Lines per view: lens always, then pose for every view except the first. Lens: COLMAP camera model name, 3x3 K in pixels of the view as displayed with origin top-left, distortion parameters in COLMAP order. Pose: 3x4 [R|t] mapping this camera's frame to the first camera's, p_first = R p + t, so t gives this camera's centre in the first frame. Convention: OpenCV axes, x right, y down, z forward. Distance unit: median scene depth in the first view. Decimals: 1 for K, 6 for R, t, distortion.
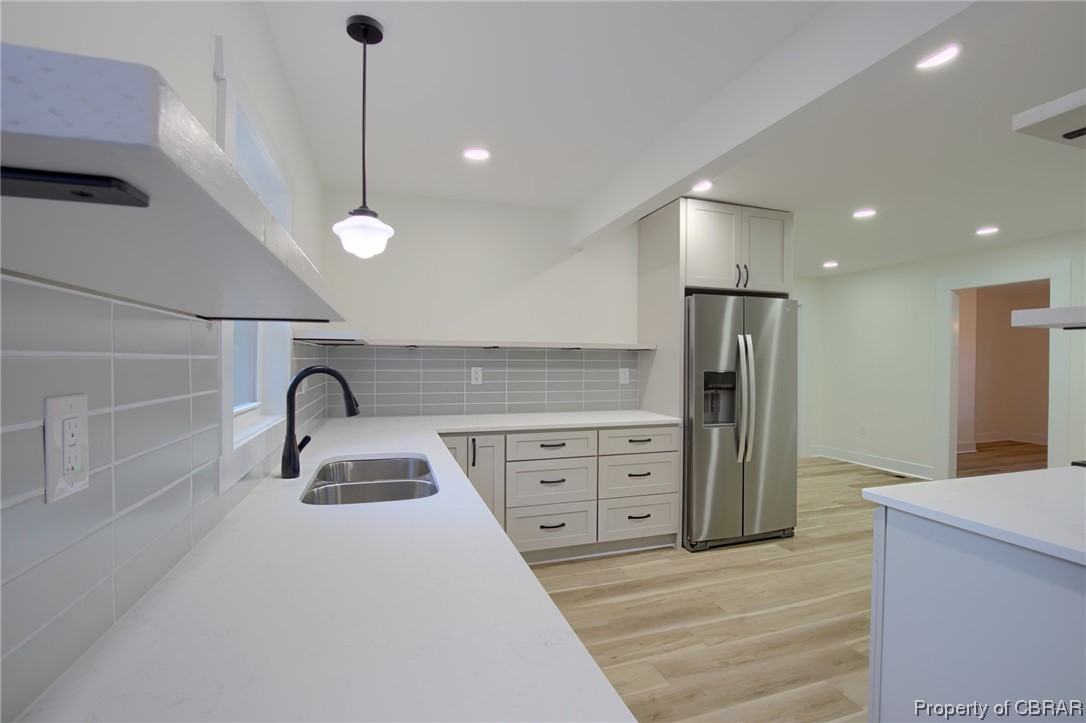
lens RADIAL K [[501.1, 0, 562.8], [0, 501.1, 364.1], [0, 0, 1]] dist [-0.006477, -0.000267]
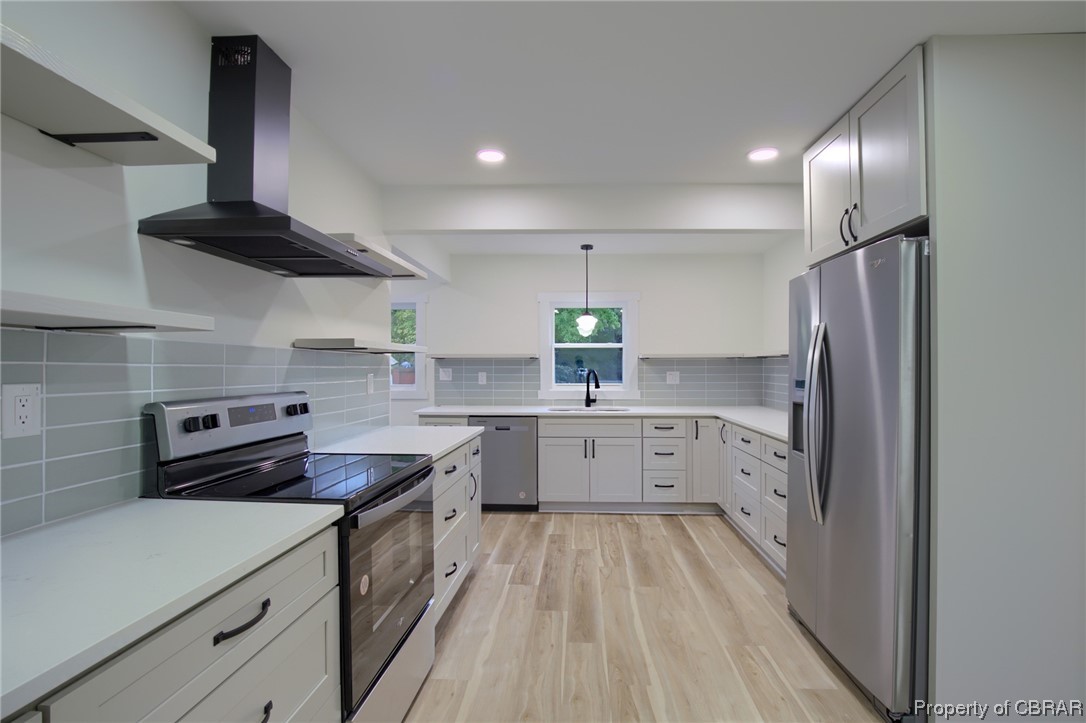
lens RADIAL K [[501.1, 0, 562.8], [0, 501.1, 364.1], [0, 0, 1]] dist [-0.006477, -0.000267]
pose [[-0.376255, -0.016820, -0.926363, 1.161514], [-0.009095, 0.999854, -0.014461, 0.006267], [0.926471, 0.002984, -0.376353, 1.006126]]
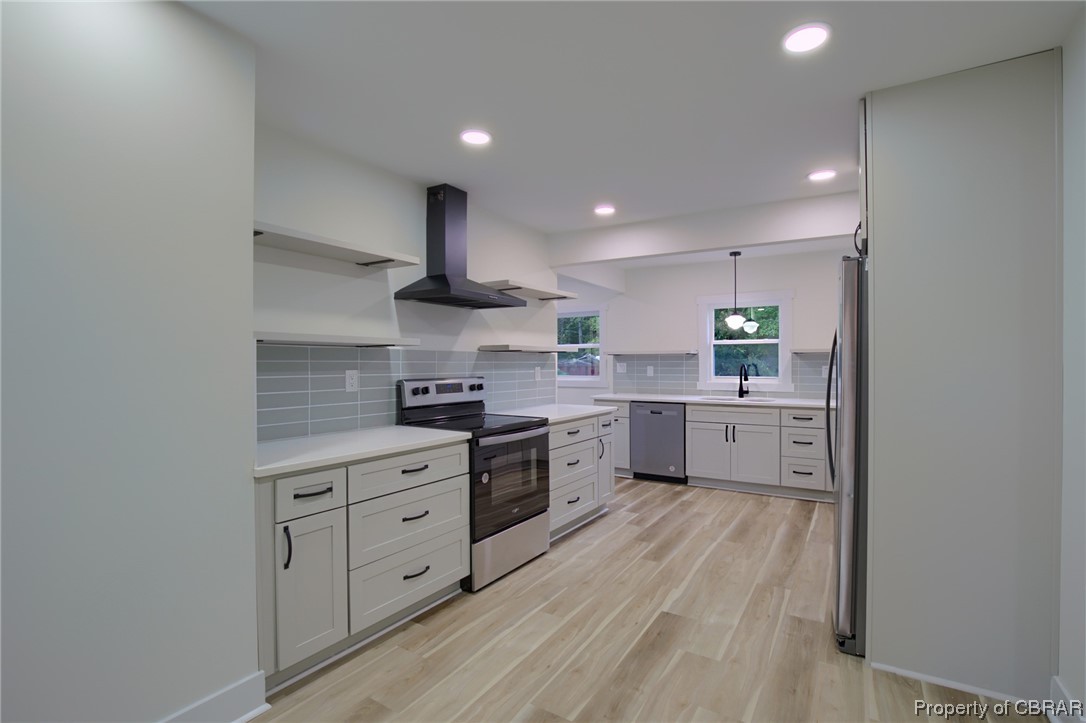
lens RADIAL K [[501.1, 0, 562.8], [0, 501.1, 364.1], [0, 0, 1]] dist [-0.006477, -0.000267]
pose [[-0.771280, -0.005708, -0.636471, 1.247994], [-0.007703, 0.999970, 0.000367, 0.005558], [0.636450, 0.005186, -0.771301, 1.418326]]
